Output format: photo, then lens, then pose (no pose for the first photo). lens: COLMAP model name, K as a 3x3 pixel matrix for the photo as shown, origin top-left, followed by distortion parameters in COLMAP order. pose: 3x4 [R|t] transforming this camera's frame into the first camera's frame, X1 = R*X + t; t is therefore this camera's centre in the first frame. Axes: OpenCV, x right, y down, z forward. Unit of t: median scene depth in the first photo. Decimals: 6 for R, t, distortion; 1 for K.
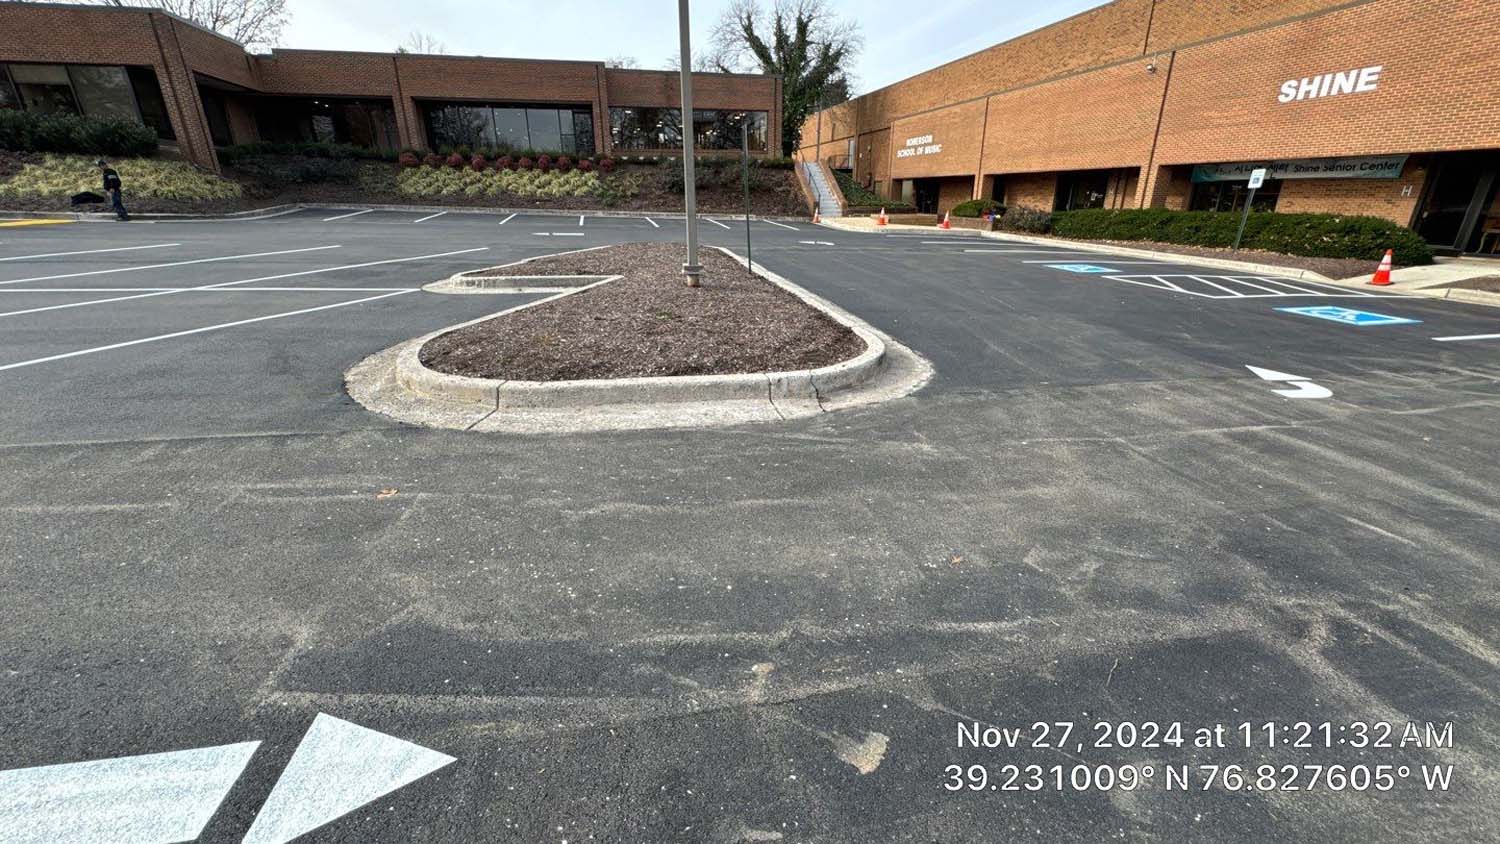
lens RADIAL K [[597.9, 0, 748.1], [0, 597.9, 421.0], [0, 0, 1]] dist [-0.002385, 0.000206]
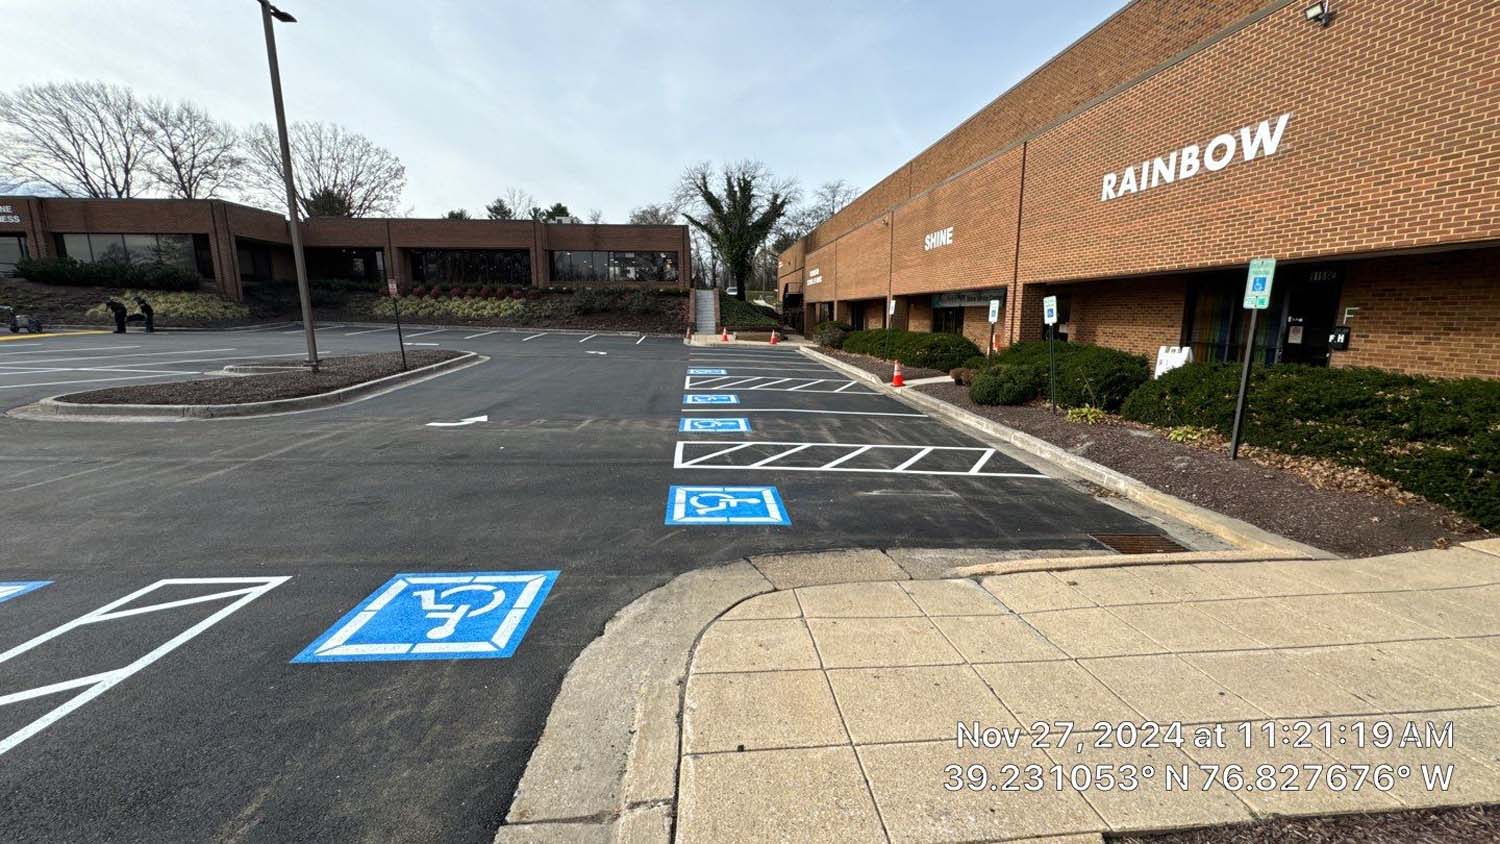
lens RADIAL K [[597.9, 0, 748.1], [0, 597.9, 421.0], [0, 0, 1]] dist [-0.002385, 0.000206]
pose [[0.989183, 0.028764, -0.143837, 0.541786], [-0.054592, 0.982335, -0.178990, 0.057652], [0.136148, 0.184907, 0.973280, -0.176420]]
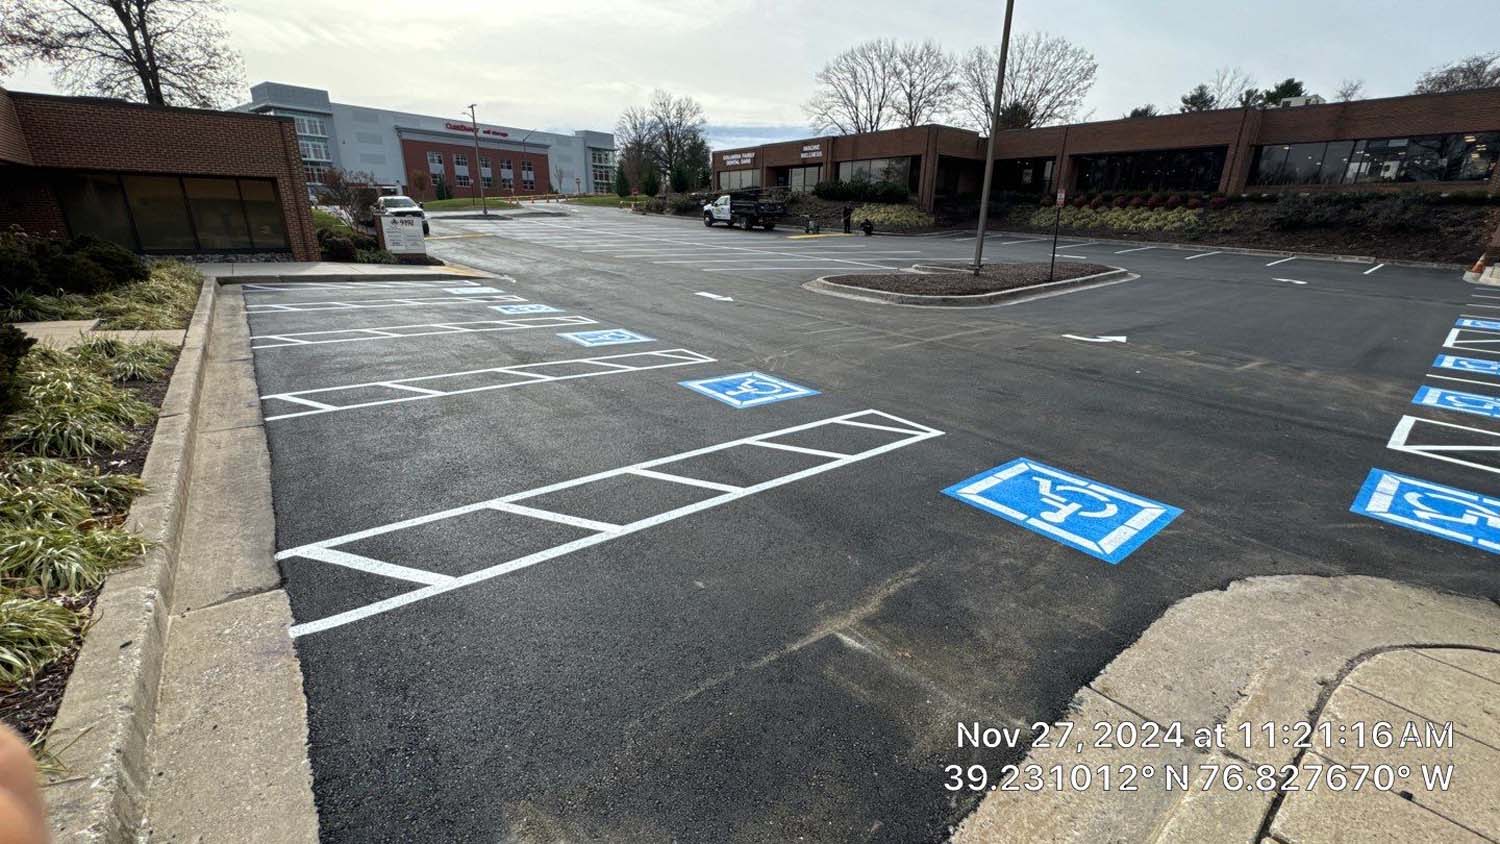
lens RADIAL K [[597.9, 0, 748.1], [0, 597.9, 421.0], [0, 0, 1]] dist [-0.002385, 0.000206]
pose [[0.440425, 0.295783, -0.847666, 0.541445], [-0.334366, 0.930287, 0.150885, 0.066437], [0.833202, 0.216977, 0.508622, -0.194787]]
